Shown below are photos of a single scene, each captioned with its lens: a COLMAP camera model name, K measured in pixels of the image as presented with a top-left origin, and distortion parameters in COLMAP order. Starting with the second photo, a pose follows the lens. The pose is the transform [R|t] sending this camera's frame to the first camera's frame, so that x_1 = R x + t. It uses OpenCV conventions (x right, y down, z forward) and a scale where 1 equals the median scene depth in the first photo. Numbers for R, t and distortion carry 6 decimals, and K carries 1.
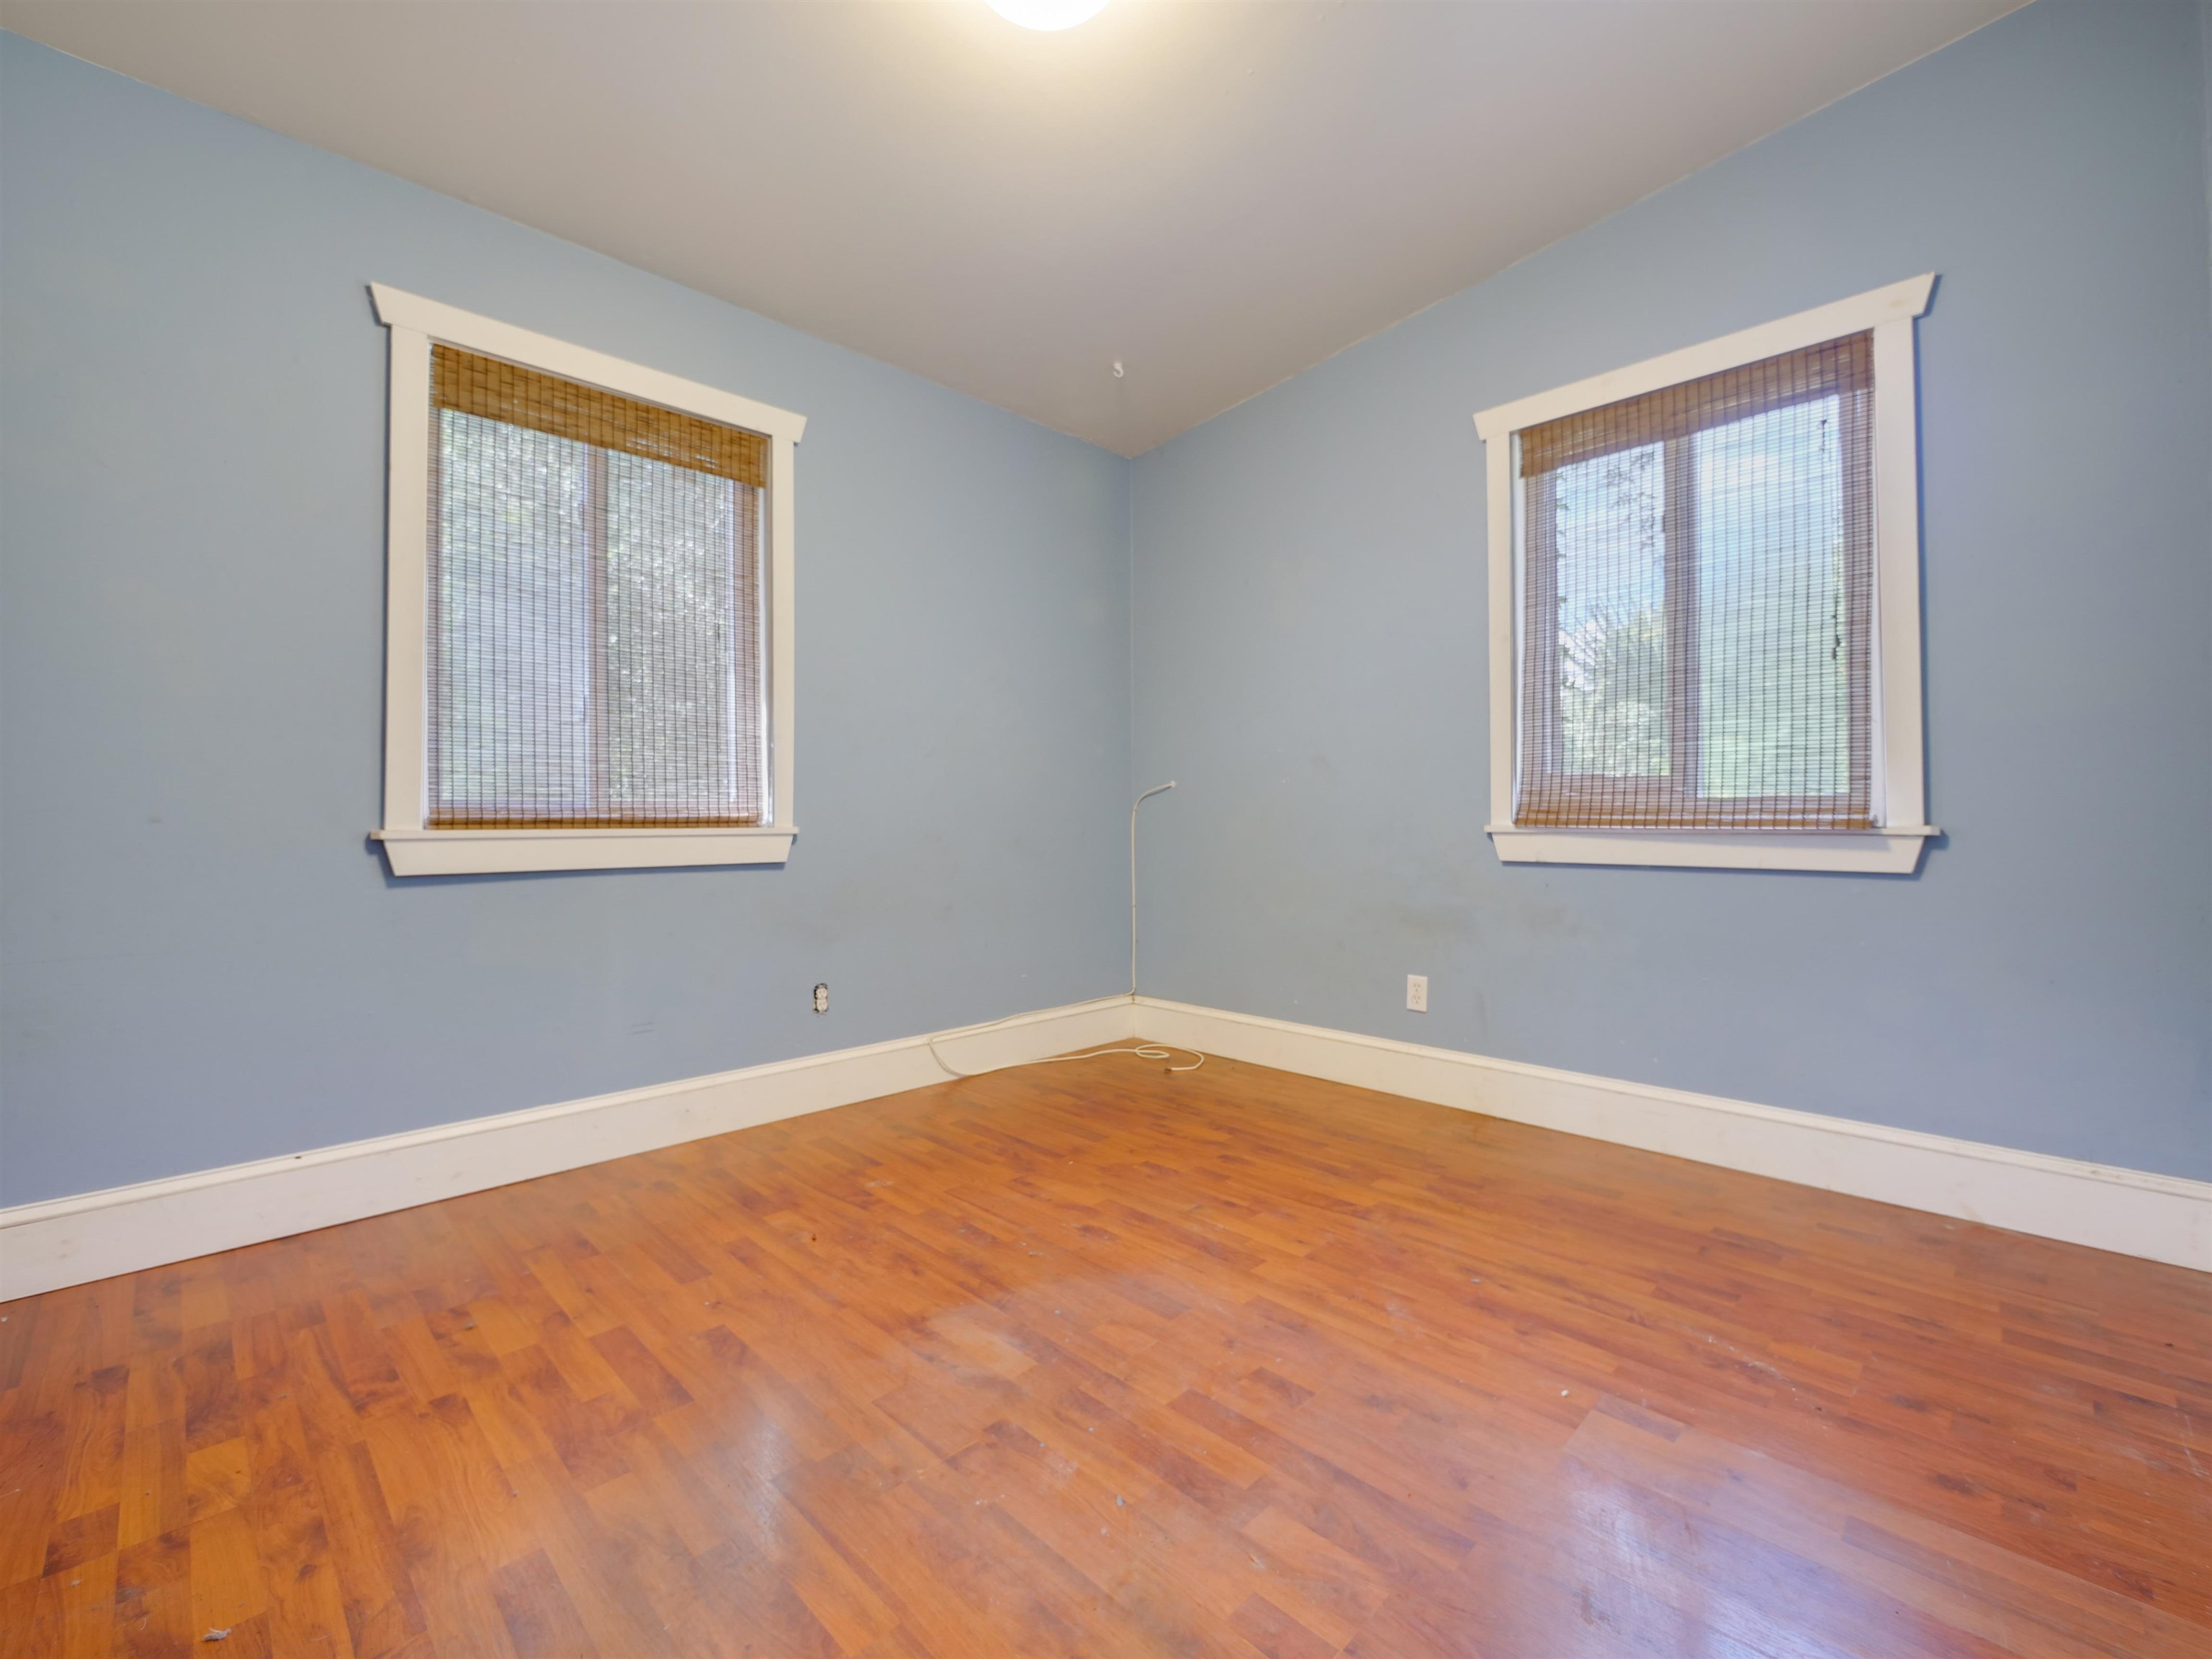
lens RADIAL K [[958.8, 0, 1106.0], [0, 958.8, 829.5], [0, 0, 1]] dist [-0.003911, 0.000170]
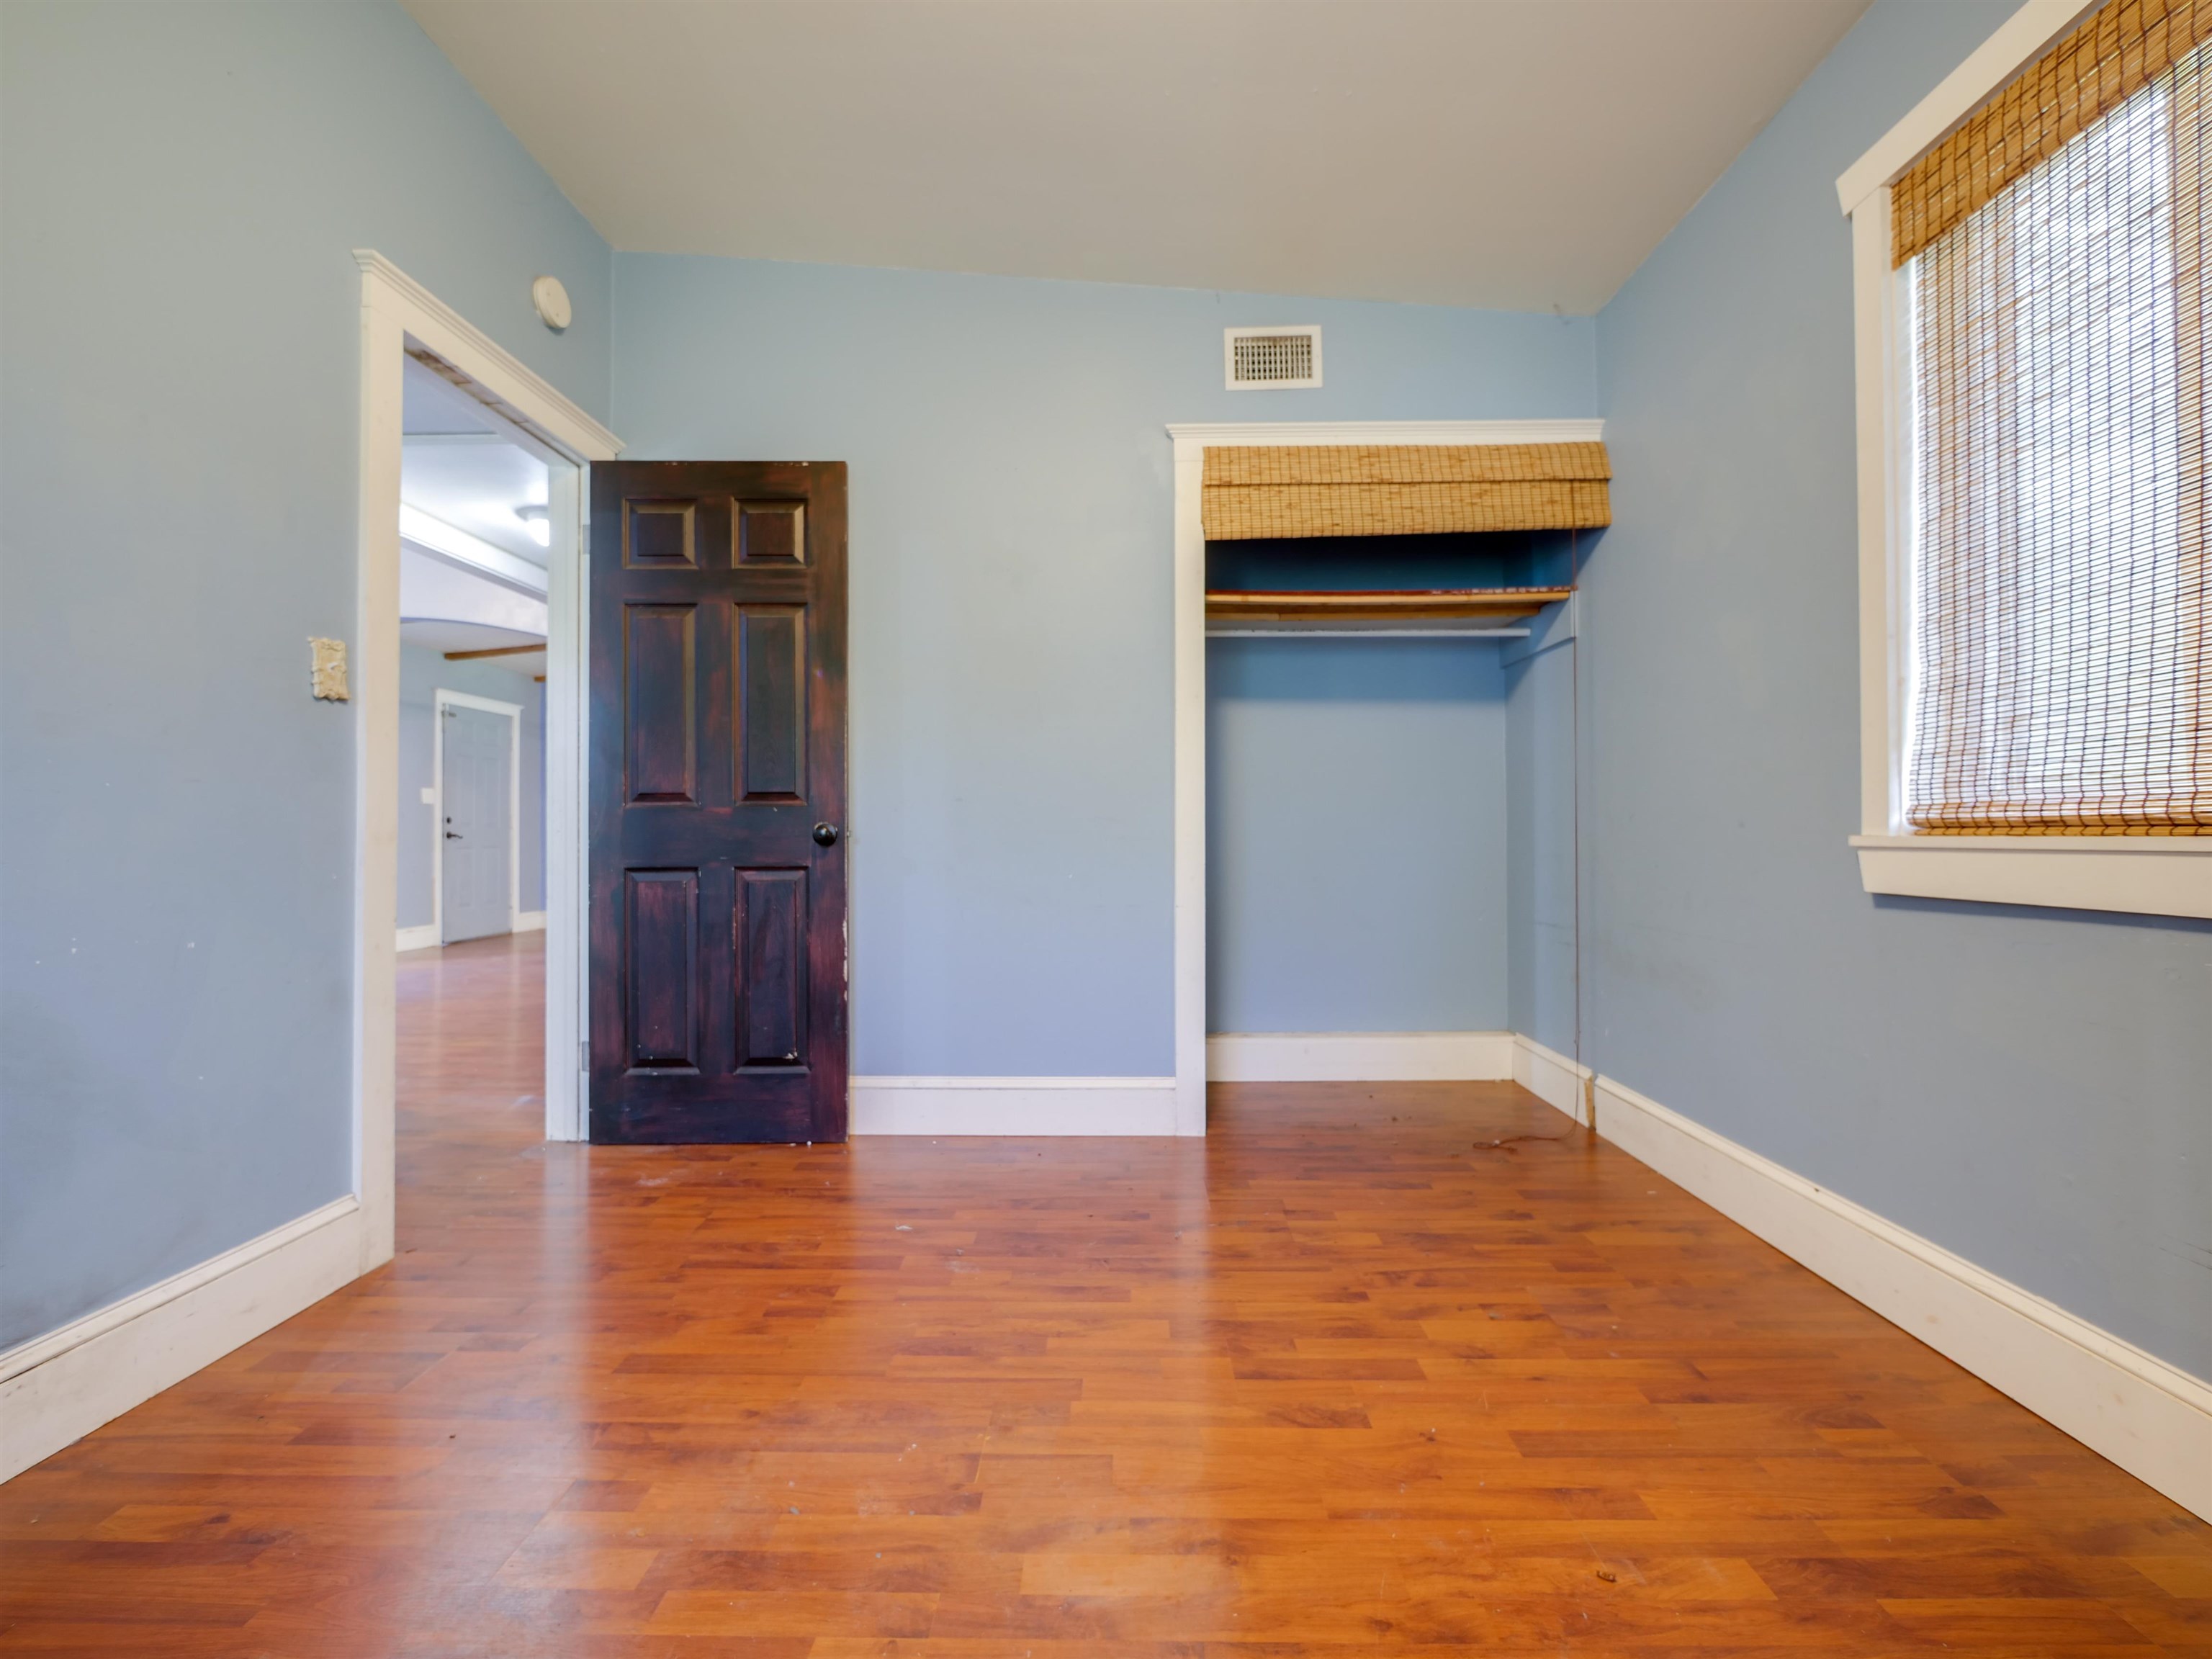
lens RADIAL K [[947.9, 0, 1101.5], [0, 947.9, 839.6], [0, 0, 1]] dist [-0.006504, 0.000508]
pose [[-0.728819, 0.010638, -0.684624, 0.242332], [0.002023, 0.999908, 0.013383, -0.007266], [0.684703, 0.008368, -0.728774, 1.043916]]
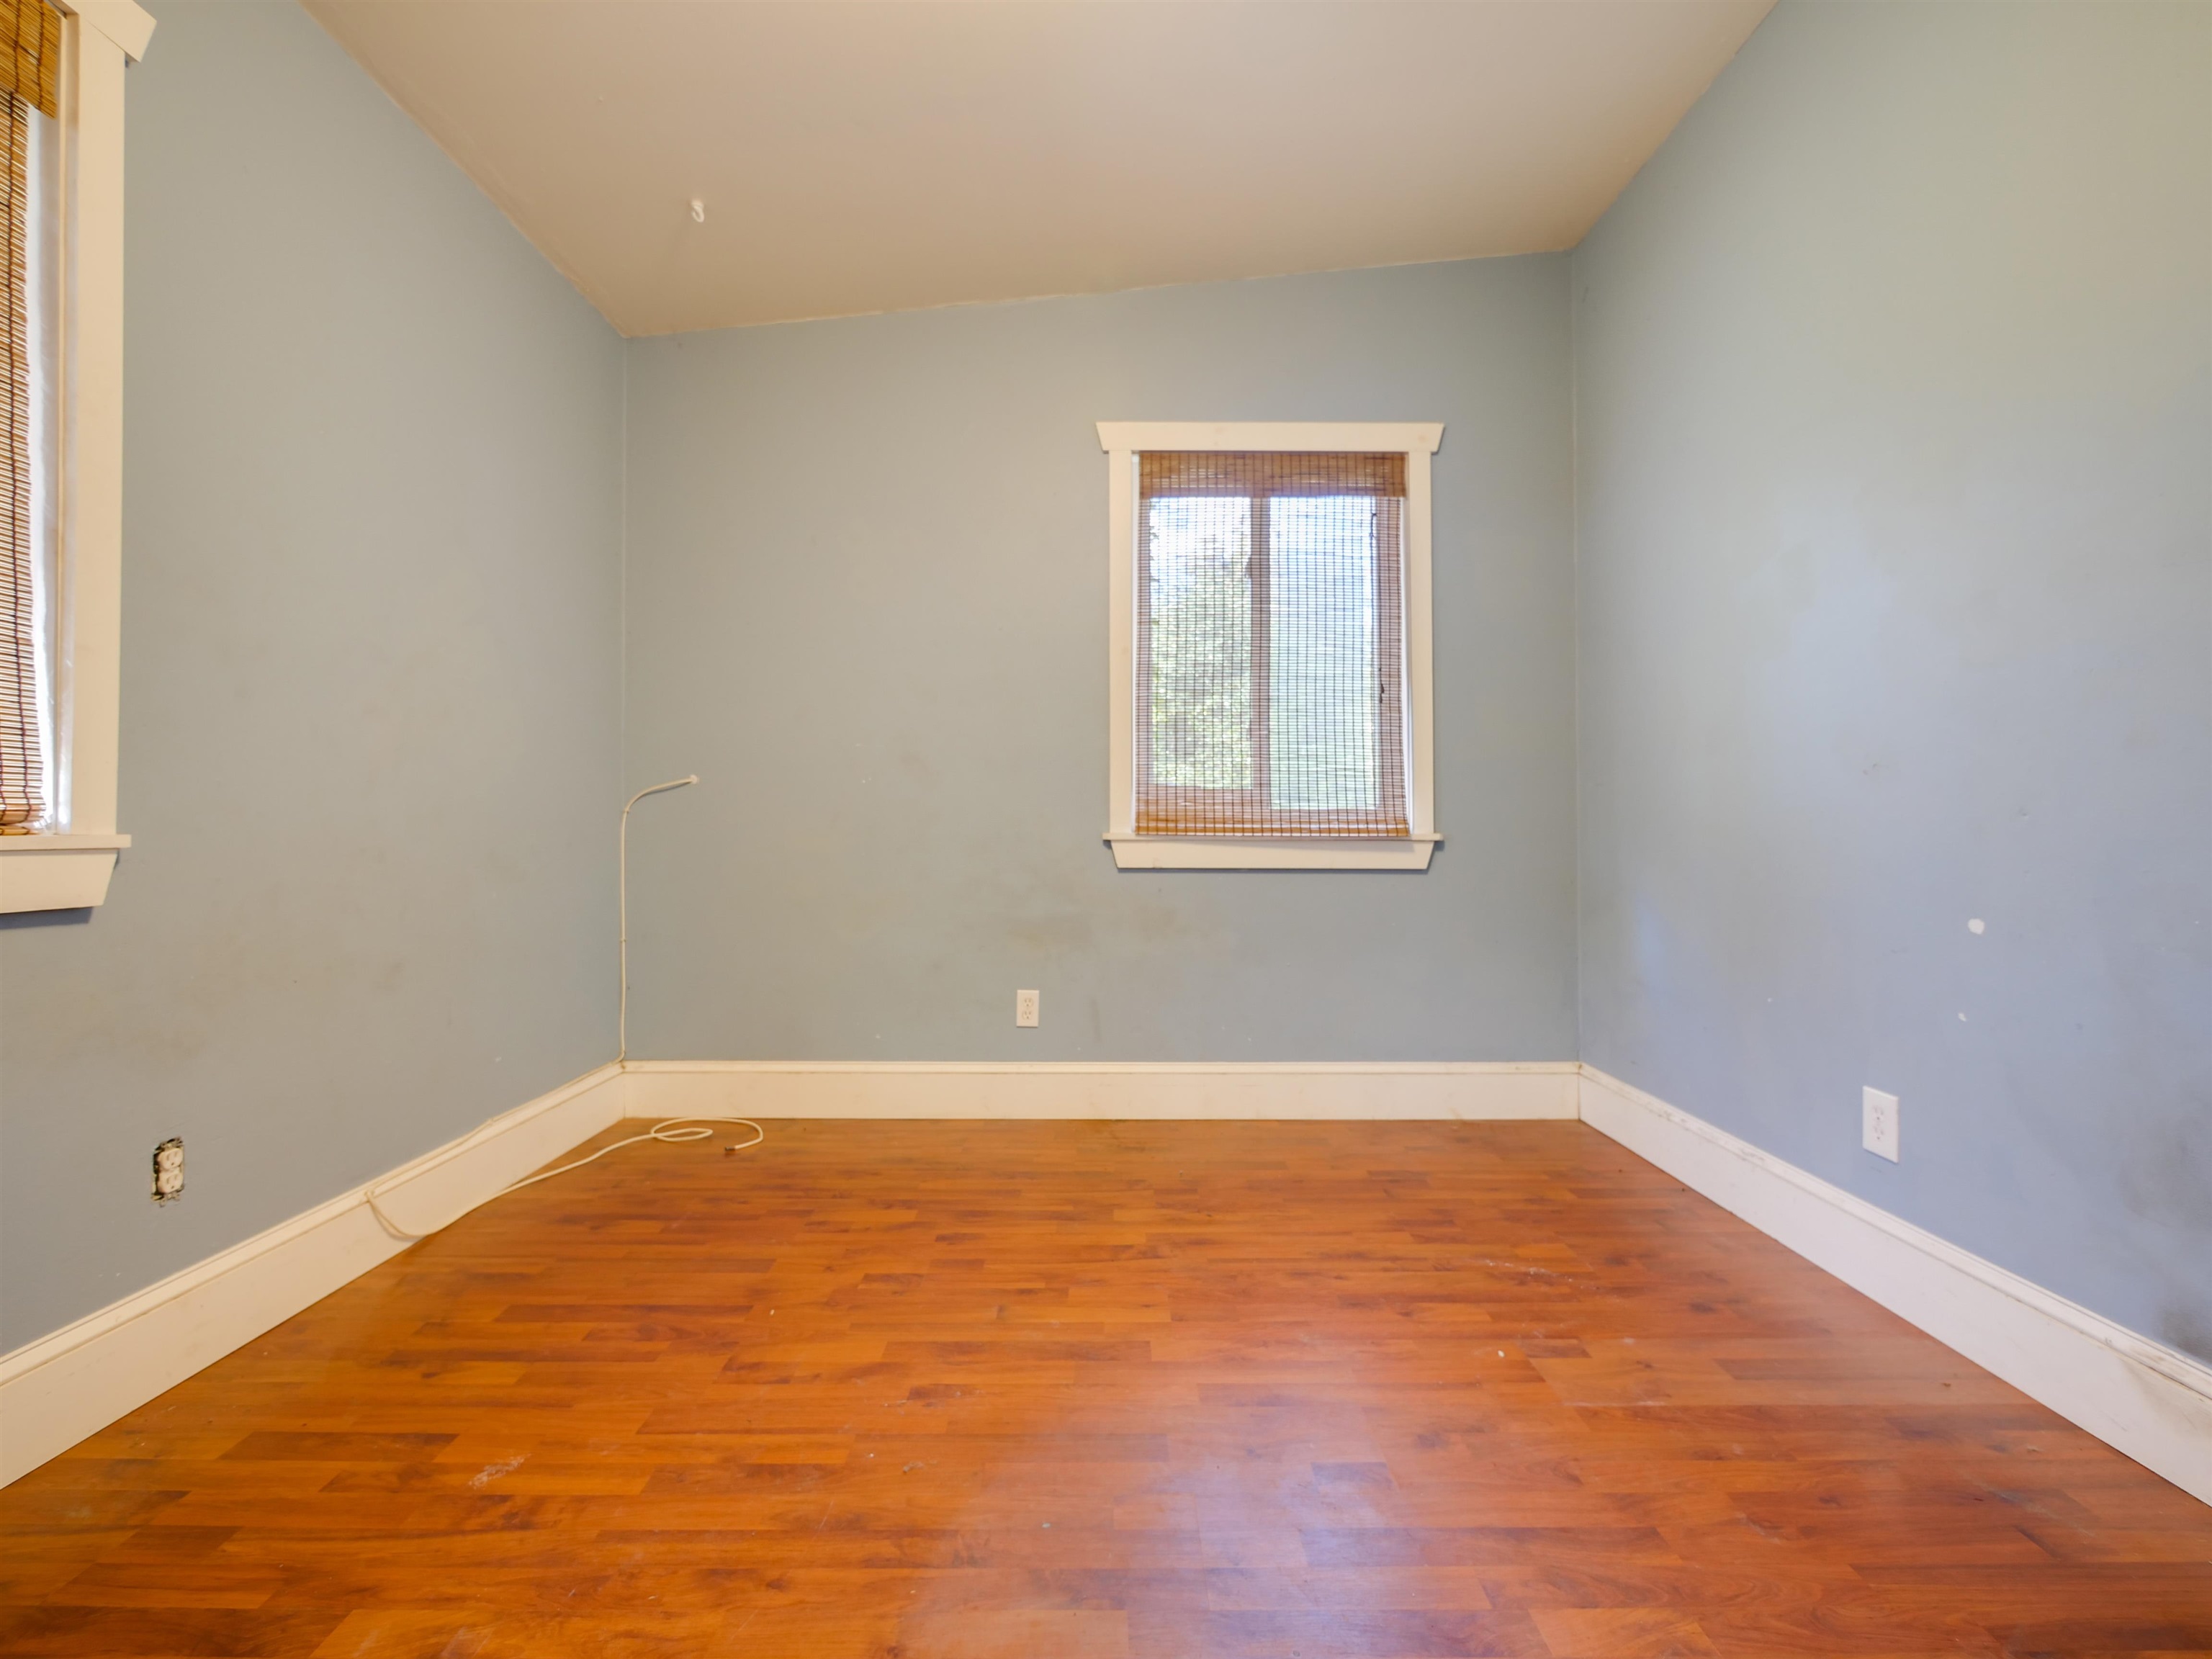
lens RADIAL K [[947.9, 0, 1101.5], [0, 947.9, 839.6], [0, 0, 1]] dist [-0.006504, 0.000508]
pose [[0.700838, -0.003721, 0.713310, -0.382044], [0.003043, 0.999993, 0.002226, 0.000420], [-0.713314, 0.000611, 0.700845, 0.361993]]
